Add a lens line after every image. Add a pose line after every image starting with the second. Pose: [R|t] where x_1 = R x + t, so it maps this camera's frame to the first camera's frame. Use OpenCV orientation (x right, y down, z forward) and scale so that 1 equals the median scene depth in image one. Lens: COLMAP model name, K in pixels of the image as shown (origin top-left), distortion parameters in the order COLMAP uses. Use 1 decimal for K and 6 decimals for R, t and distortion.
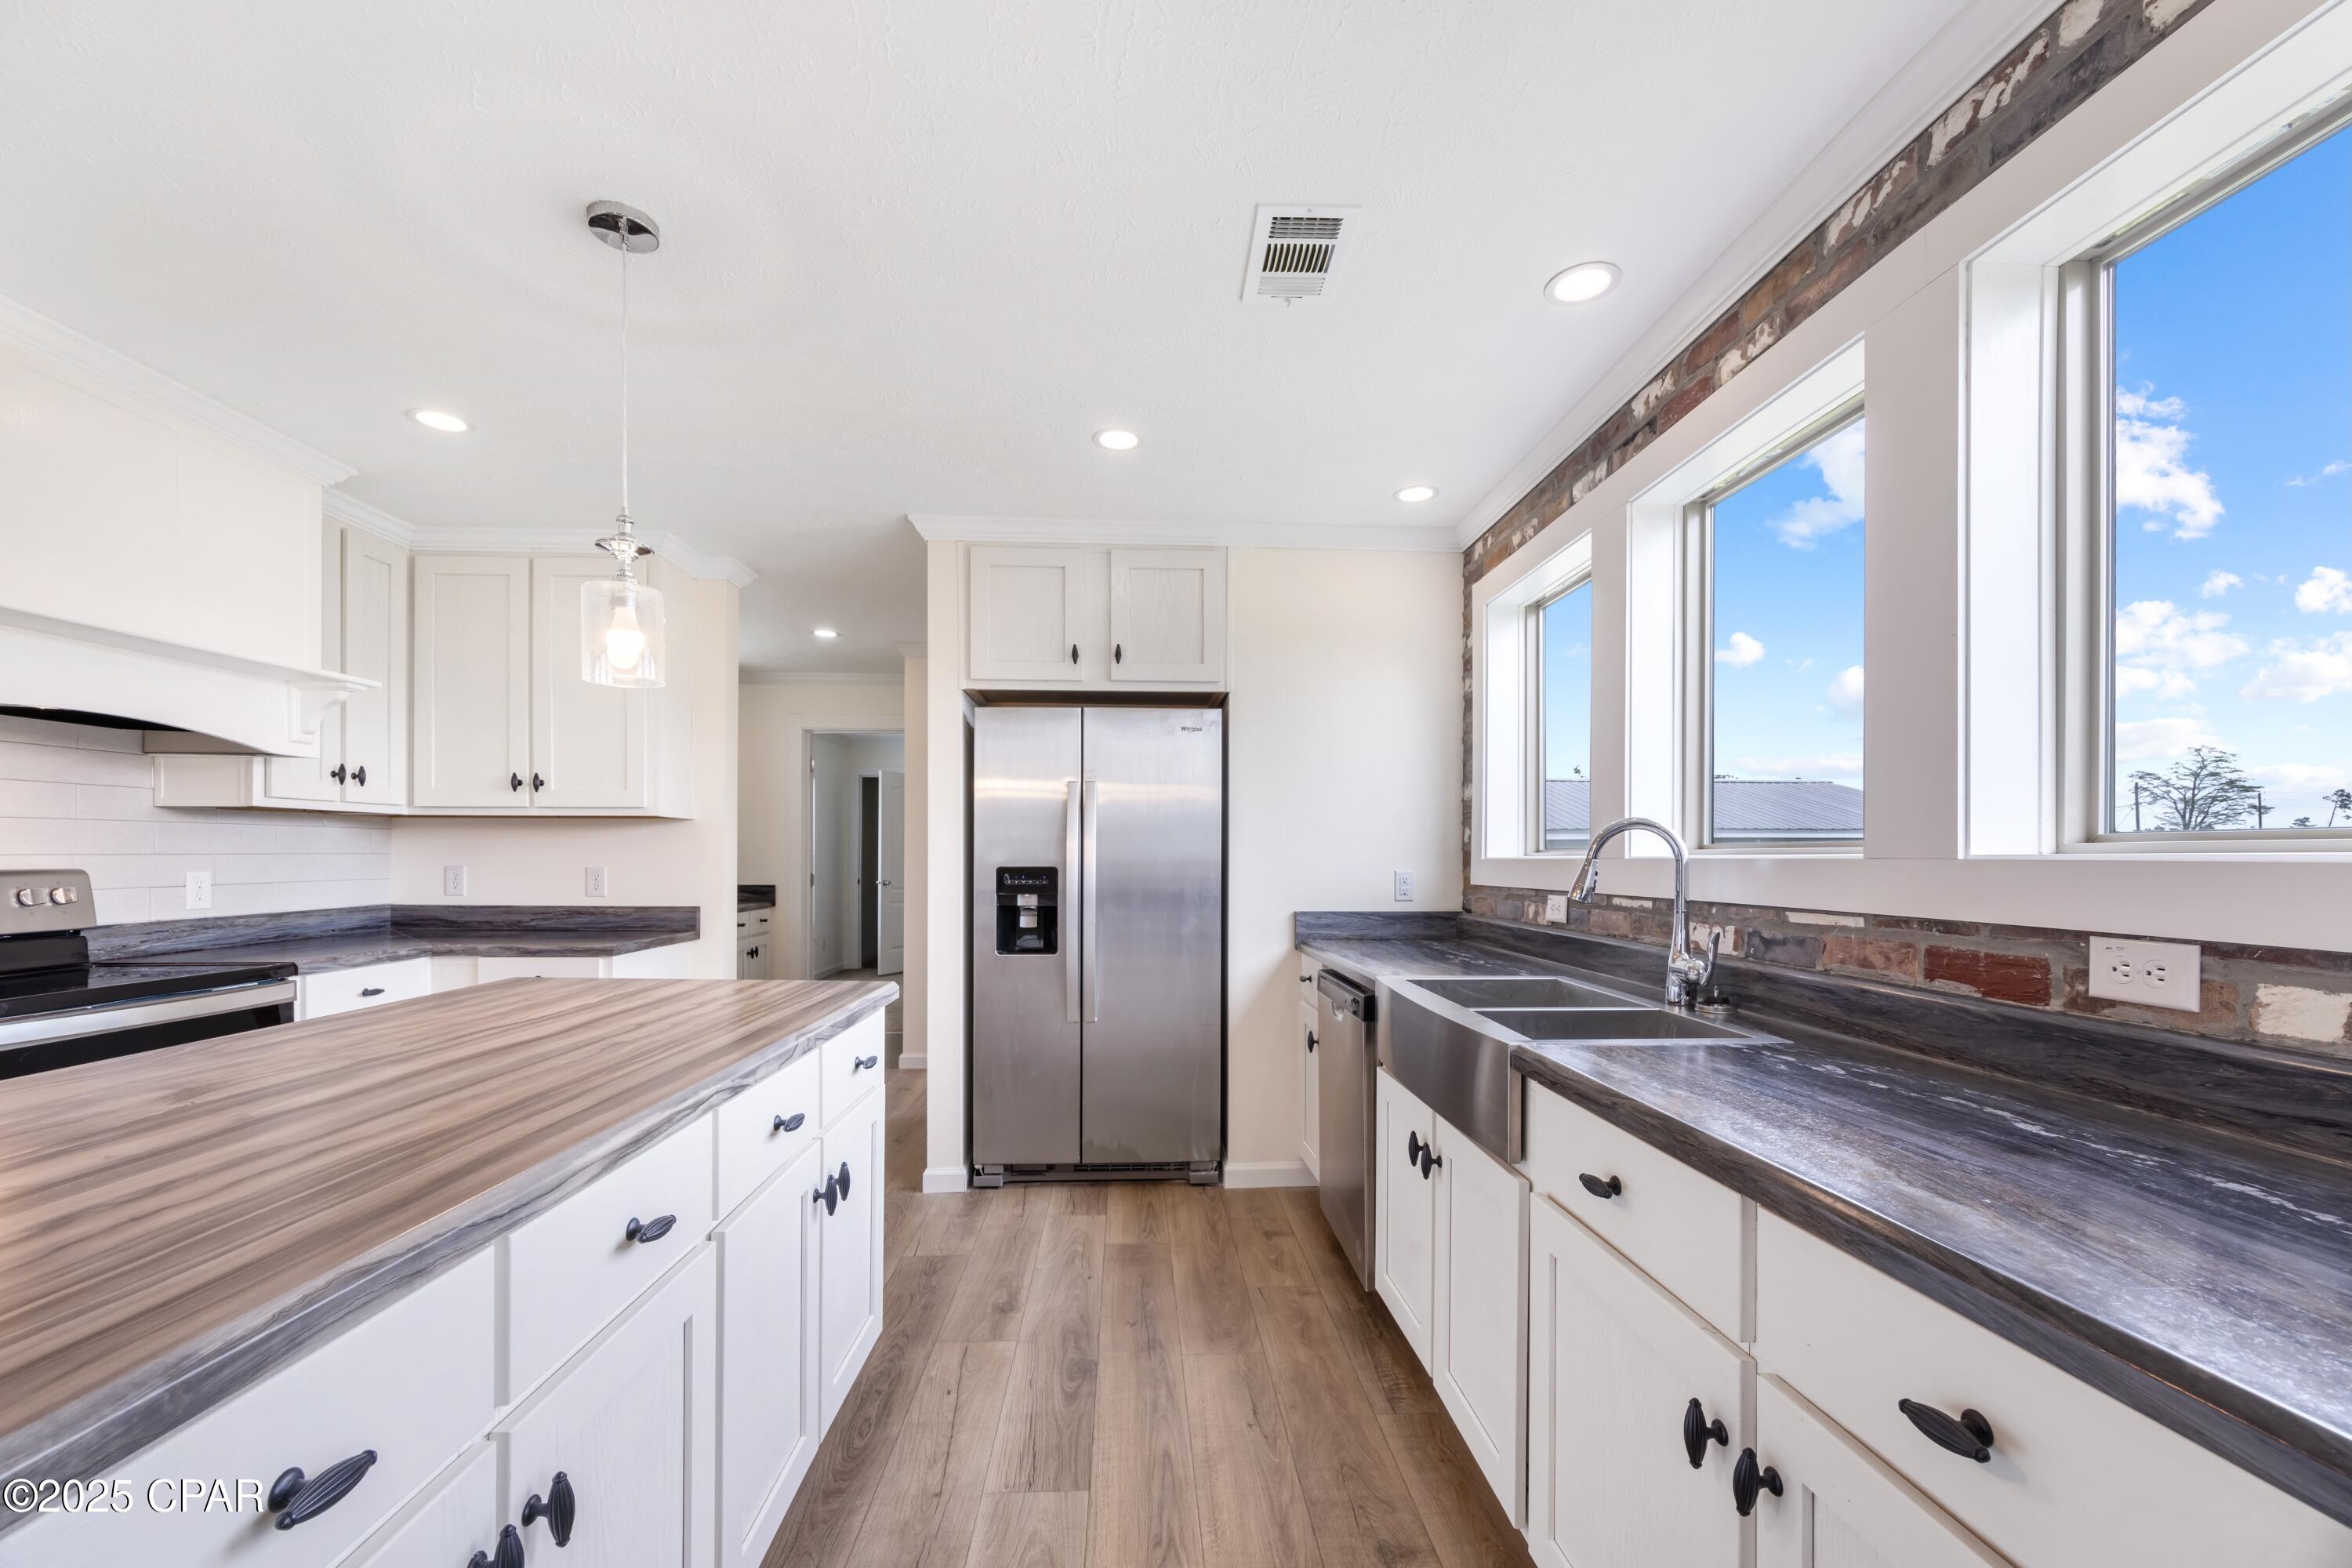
lens RADIAL K [[915.9, 0, 1171.4], [0, 915.9, 852.2], [0, 0, 1]] dist [-0.000271, -0.000245]
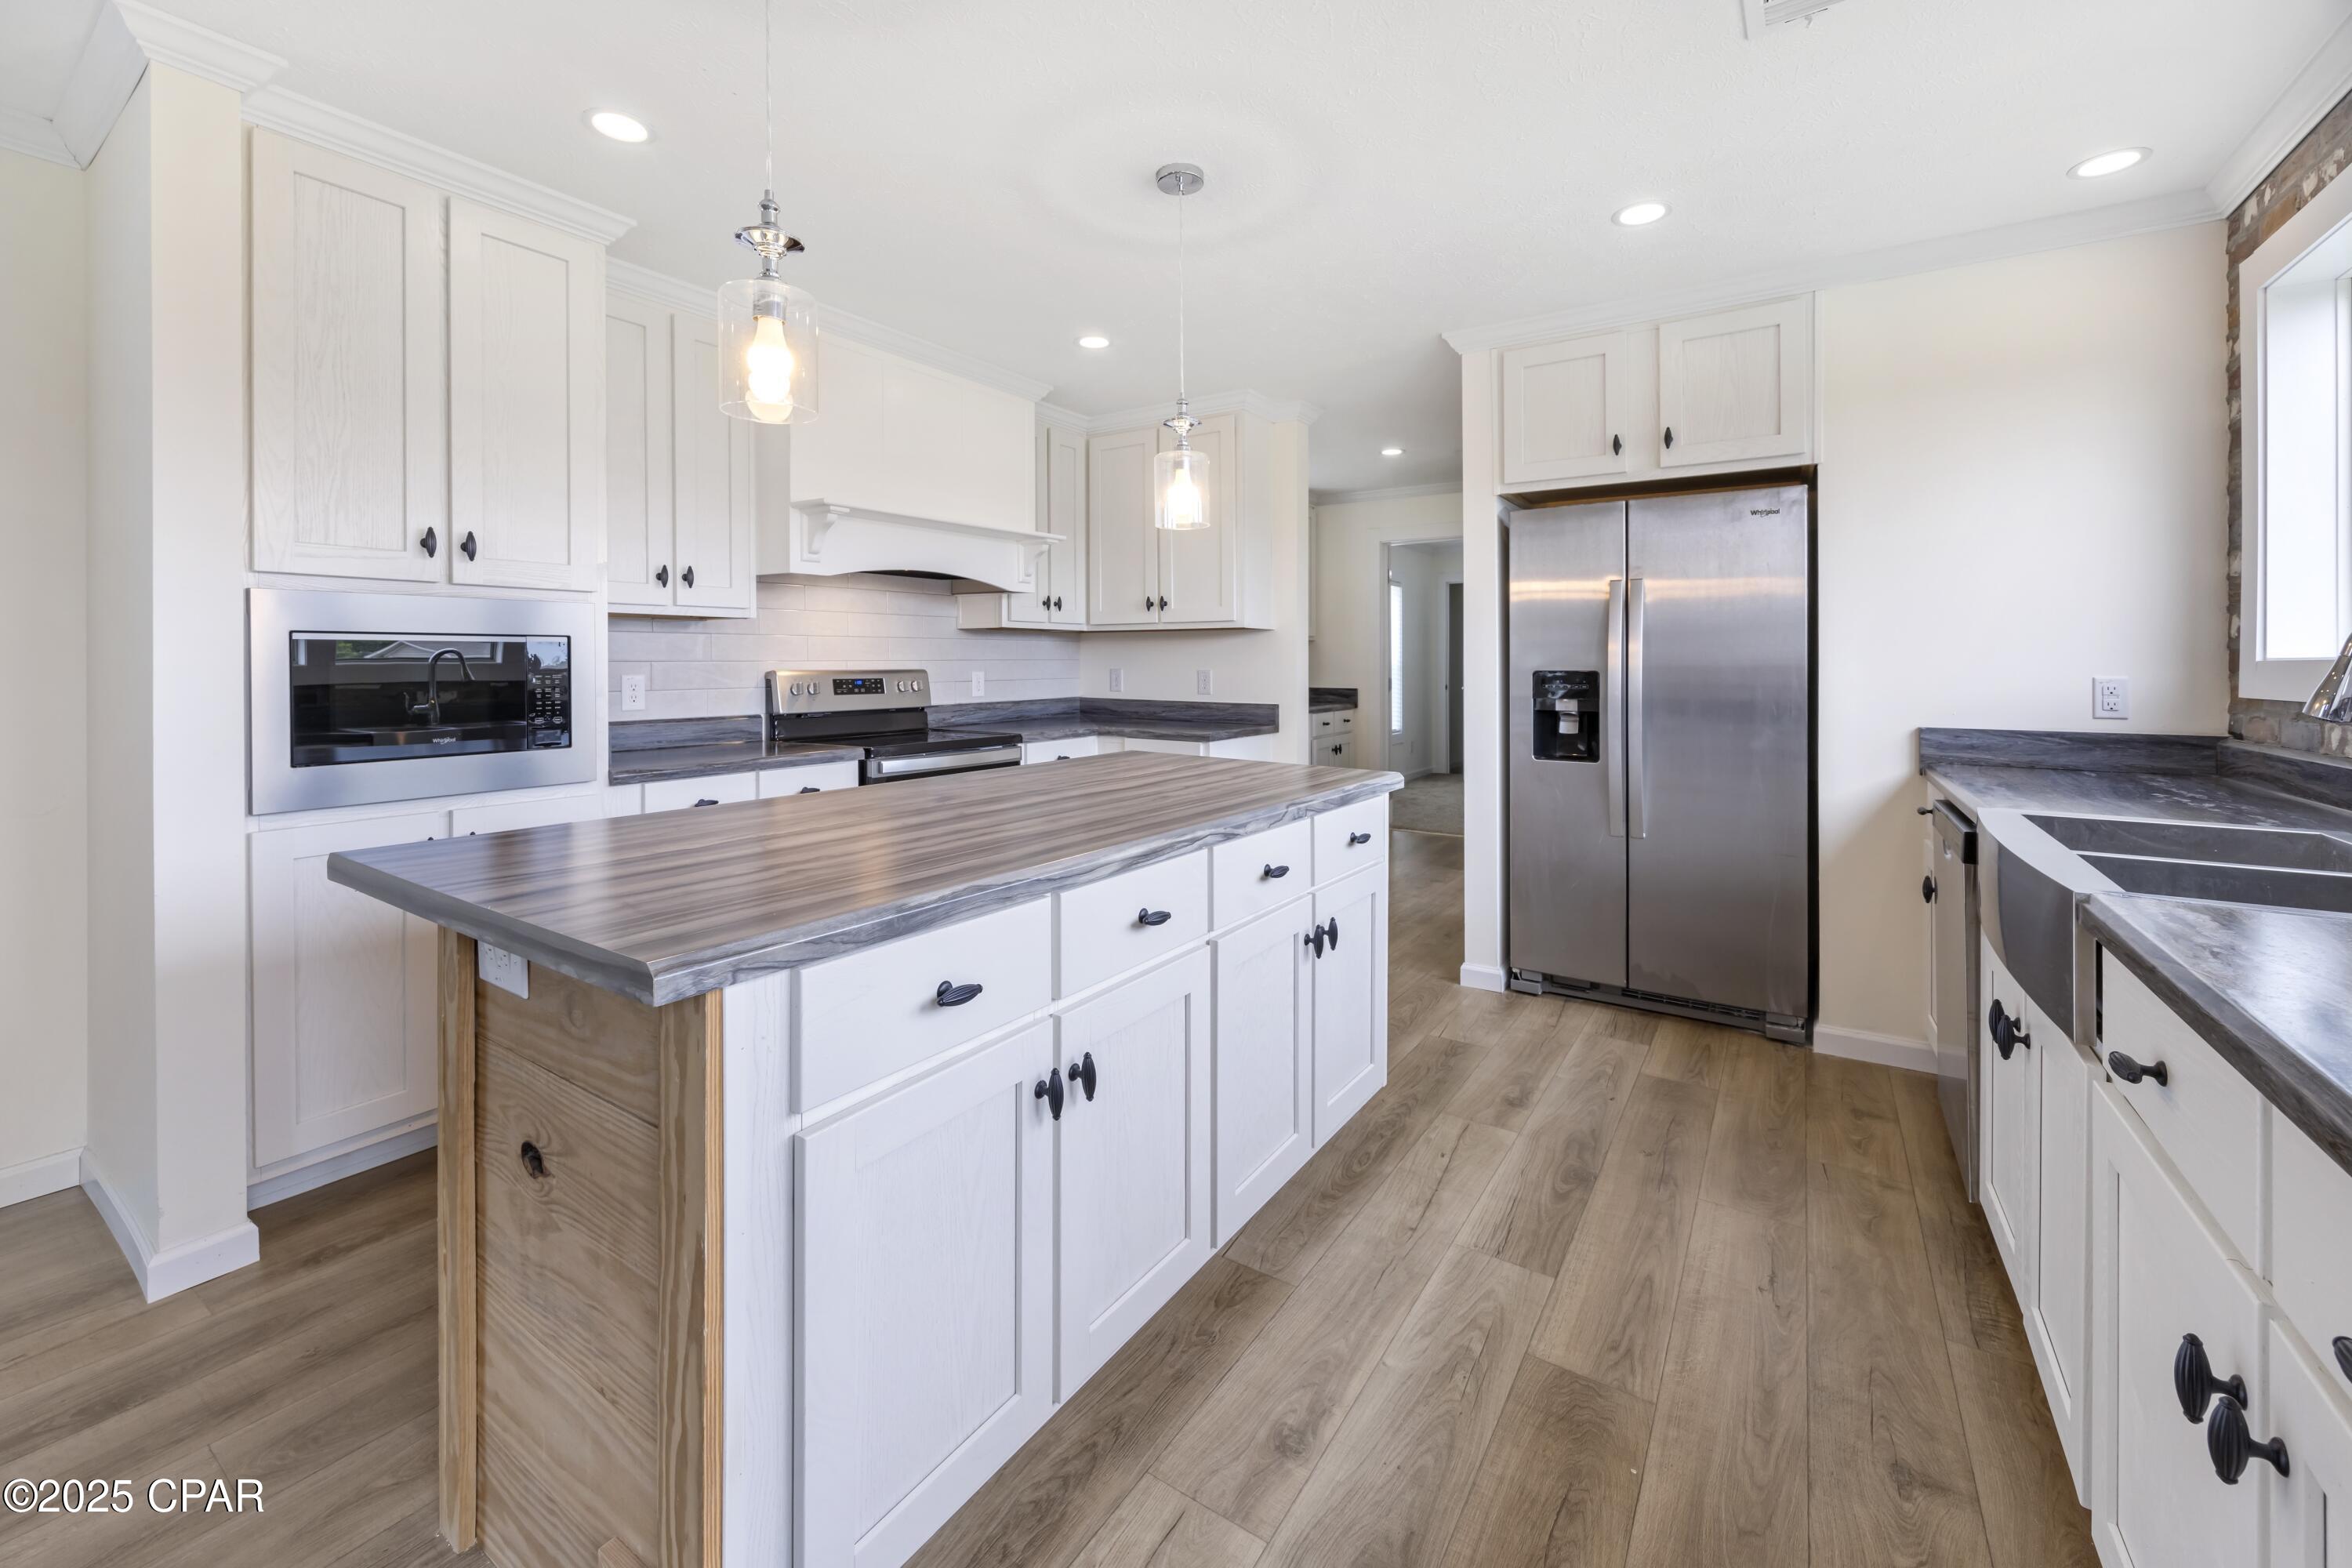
lens RADIAL K [[946.3, 0, 1171.2], [0, 946.3, 660.0], [0, 0, 1]] dist [0.000240, 0.000032]
pose [[0.803181, -0.004029, -0.595721, 0.120941], [0.004532, 0.999990, -0.000654, 0.004326], [0.595718, -0.002175, 0.803191, -0.061271]]
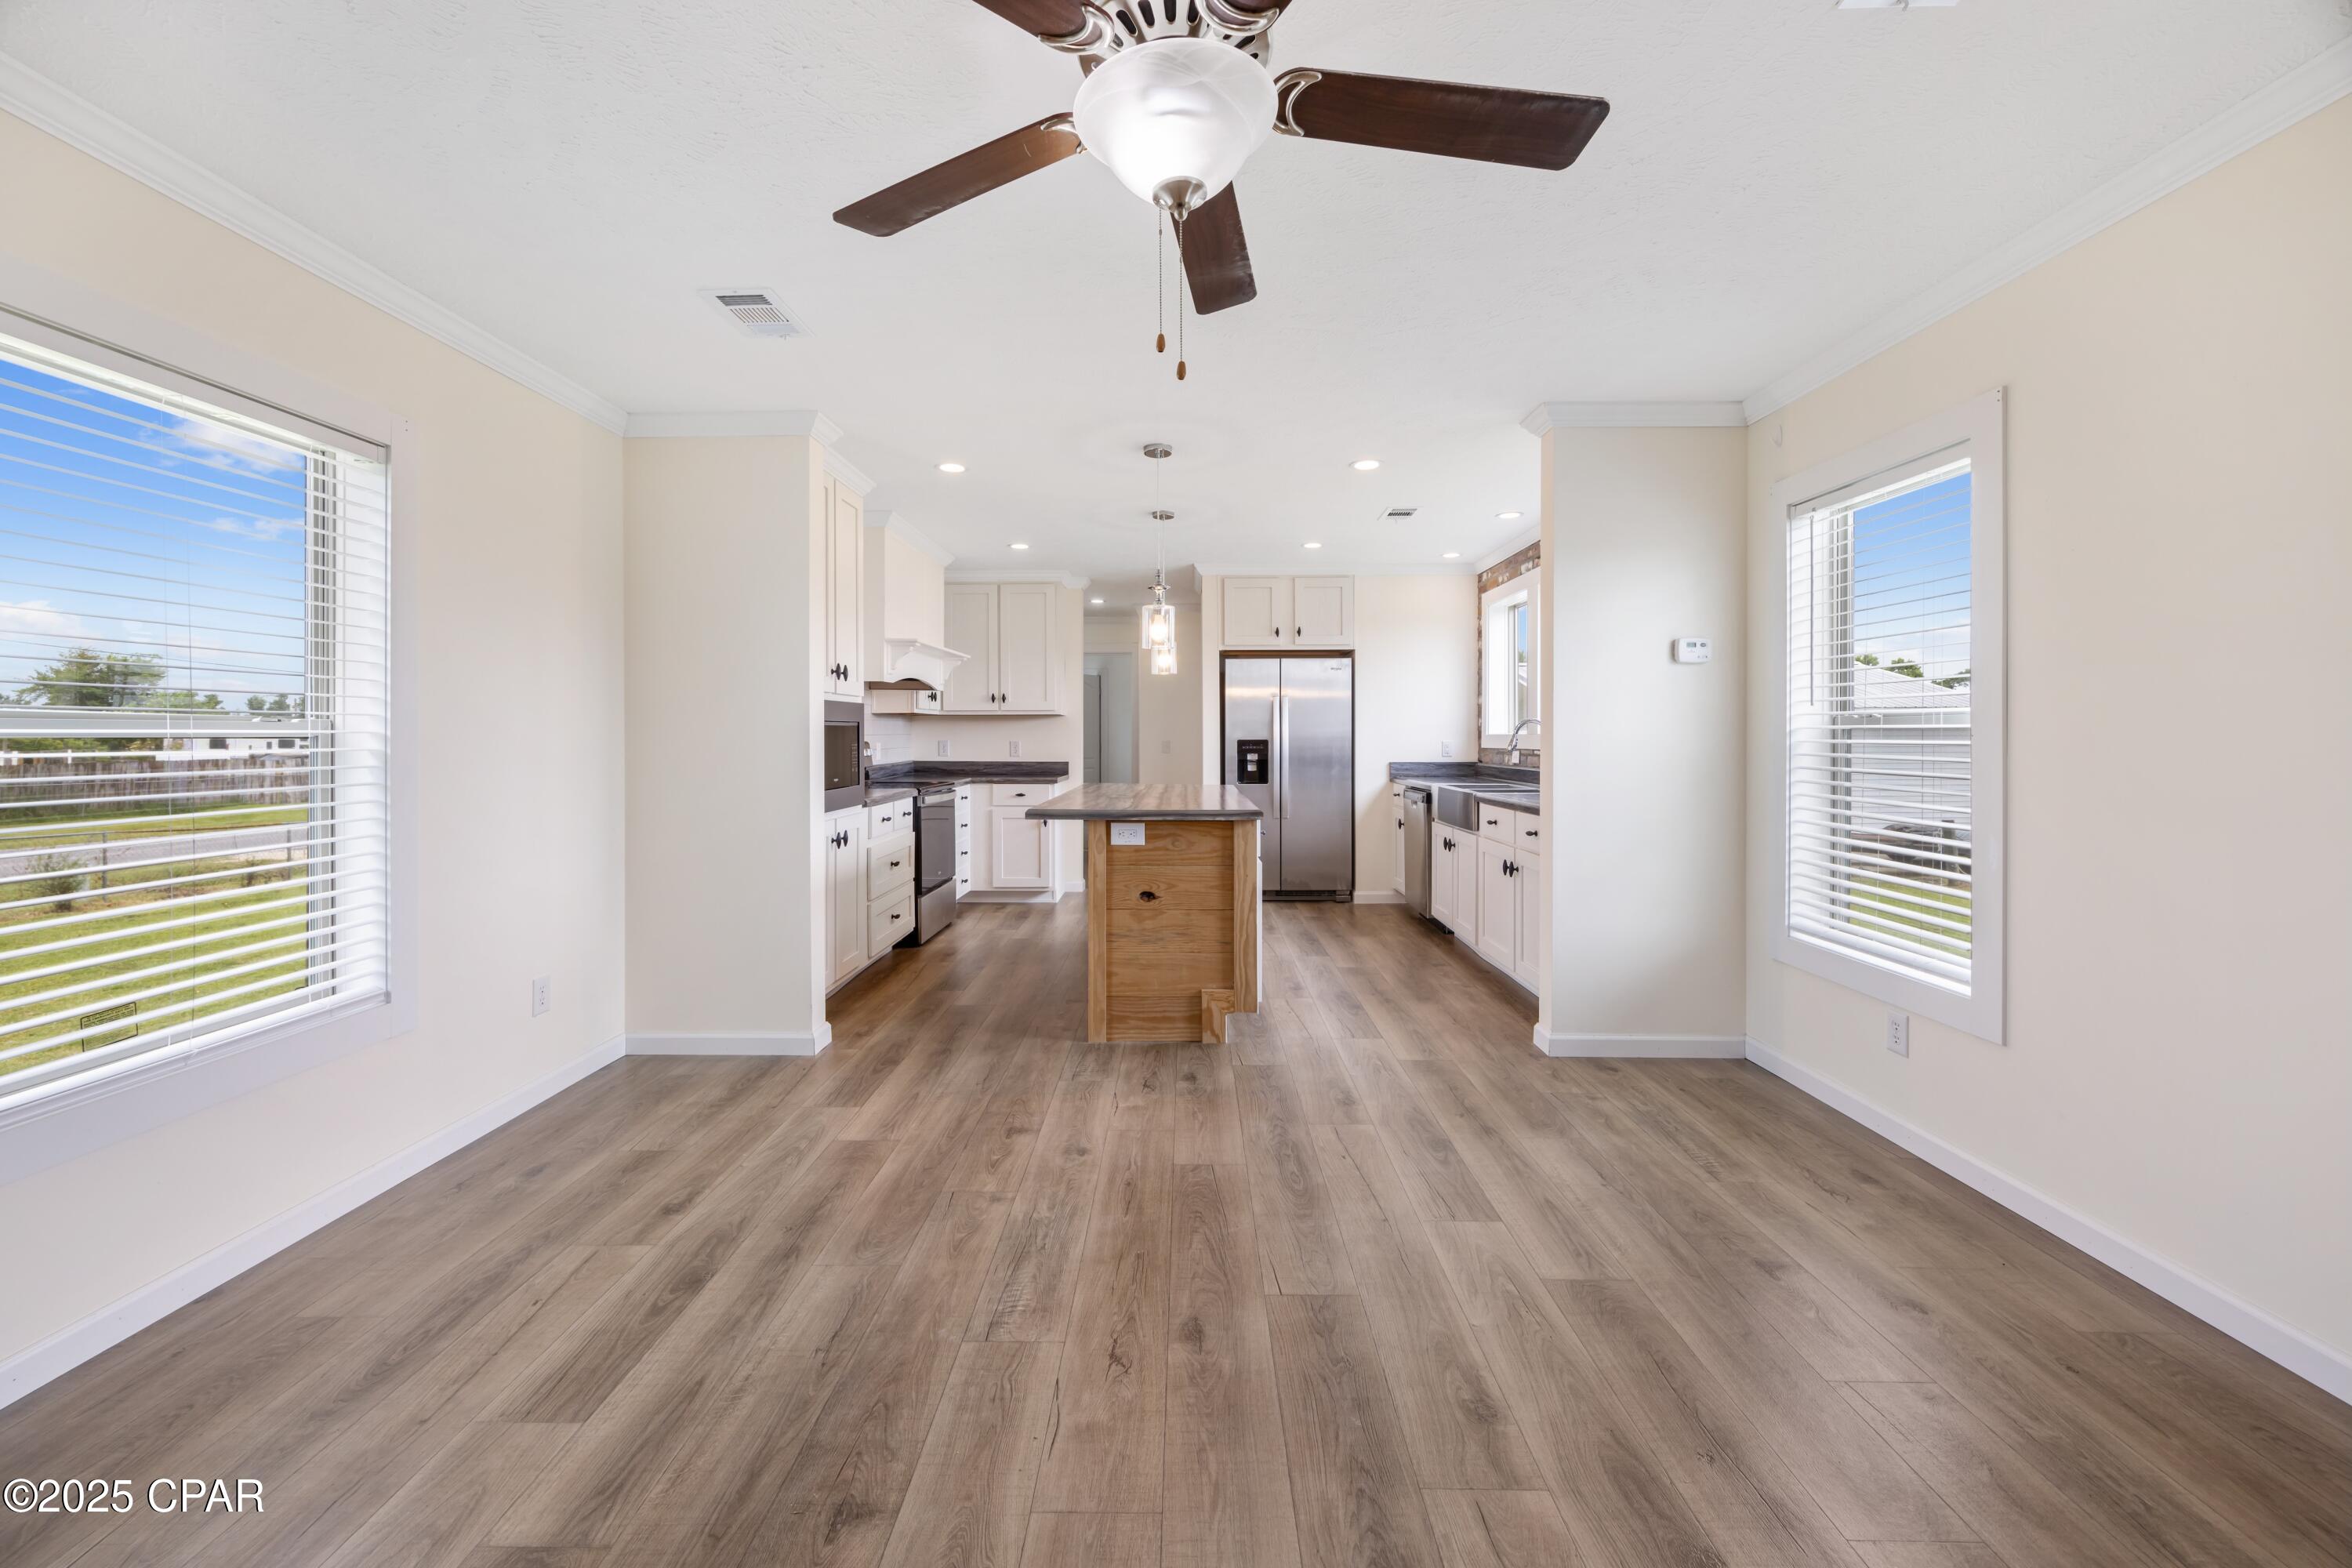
lens RADIAL K [[925.2, 0, 1166.8], [0, 925.2, 734.6], [0, 0, 1]] dist [0.001118, 0.000066]
pose [[0.997777, -0.004556, -0.066485, -0.244307], [0.004912, 0.999974, 0.005193, -0.007013], [0.066460, -0.005508, 0.997774, -1.168862]]
